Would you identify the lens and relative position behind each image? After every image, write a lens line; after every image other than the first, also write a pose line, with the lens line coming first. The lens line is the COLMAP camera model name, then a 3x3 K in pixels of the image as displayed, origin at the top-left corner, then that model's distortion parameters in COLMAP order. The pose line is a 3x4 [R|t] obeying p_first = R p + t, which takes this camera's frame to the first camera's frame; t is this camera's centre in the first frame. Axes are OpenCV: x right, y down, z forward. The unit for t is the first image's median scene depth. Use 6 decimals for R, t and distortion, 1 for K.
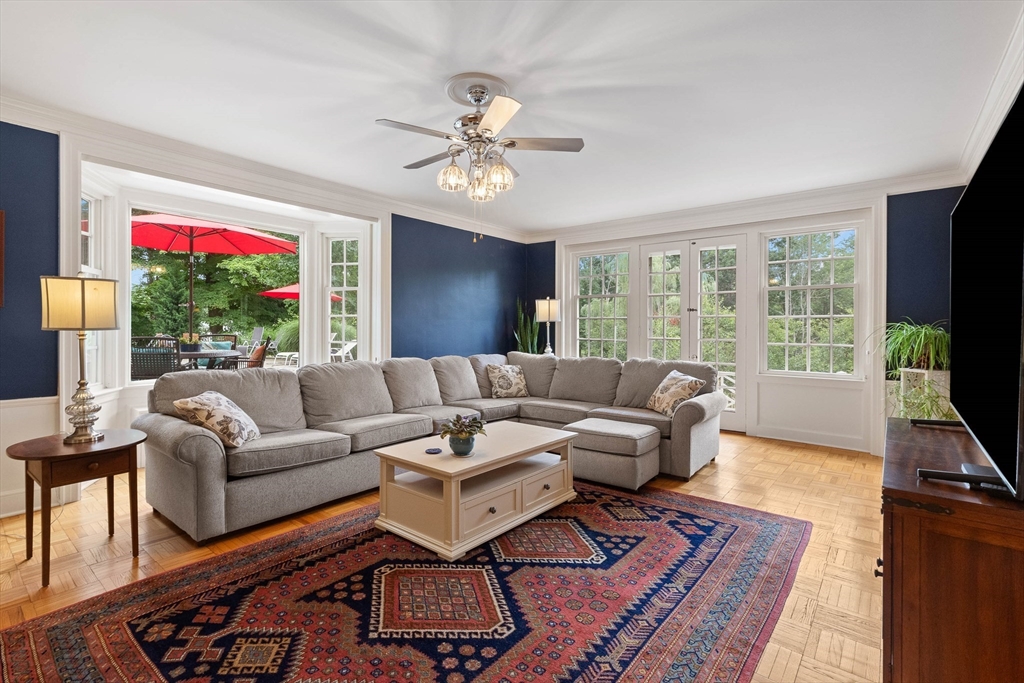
lens RADIAL K [[469.5, 0, 510.7], [0, 469.5, 334.9], [0, 0, 1]] dist [0.007998, -0.001434]
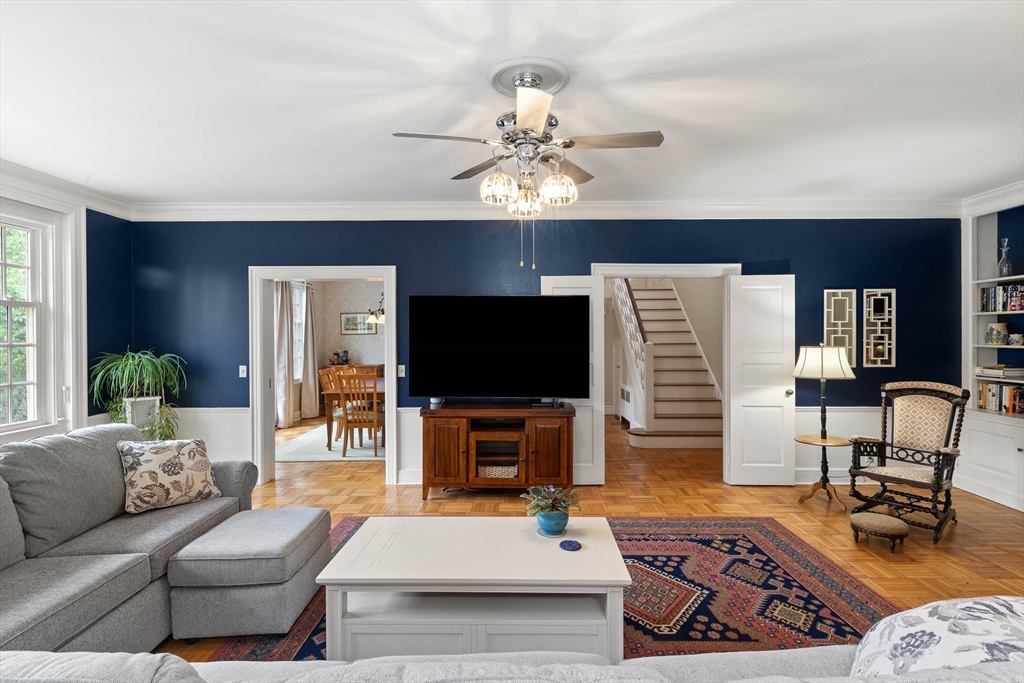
lens RADIAL K [[528.3, 0, 517.8], [0, 528.3, 342.9], [0, 0, 1]] dist [0.003024, 0.000772]
pose [[-0.629560, -0.012266, 0.776855, -0.949543], [0.008486, 0.999707, 0.022661, -0.115321], [-0.776906, 0.020859, -0.629271, 1.985768]]
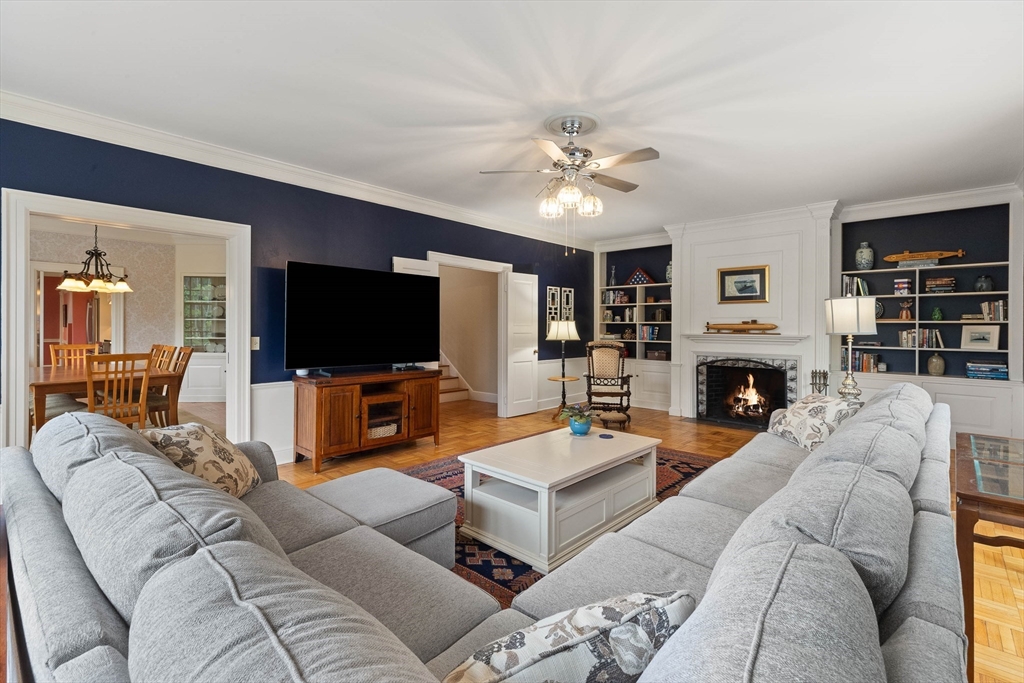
lens RADIAL K [[469.5, 0, 520.9], [0, 469.5, 328.9], [0, 0, 1]] dist [0.007998, -0.001434]
pose [[-0.999222, -0.008995, 0.038398, 0.008571], [-0.008392, 0.999840, 0.015826, -0.042236], [-0.038534, 0.015491, -0.999137, 2.709625]]
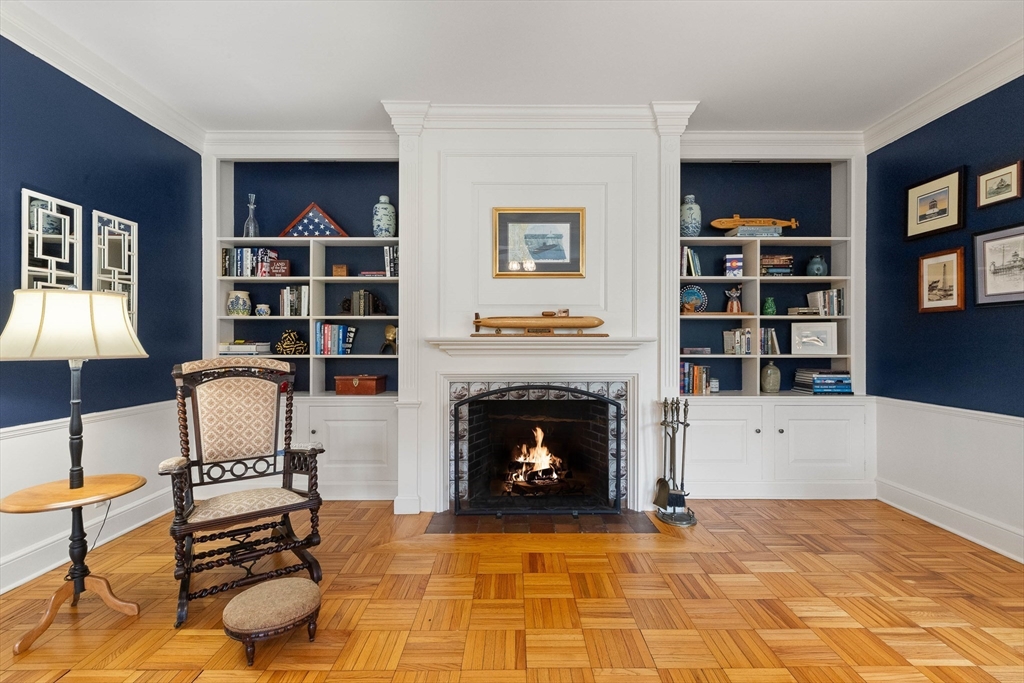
lens RADIAL K [[469.5, 0, 512.1], [0, 469.5, 338.3], [0, 0, 1]] dist [0.007998, -0.001434]
pose [[-0.769849, -0.006959, -0.638188, -0.199646], [-0.008697, 0.999962, -0.000413, 0.023963], [0.638167, 0.005232, -0.769880, 1.008779]]
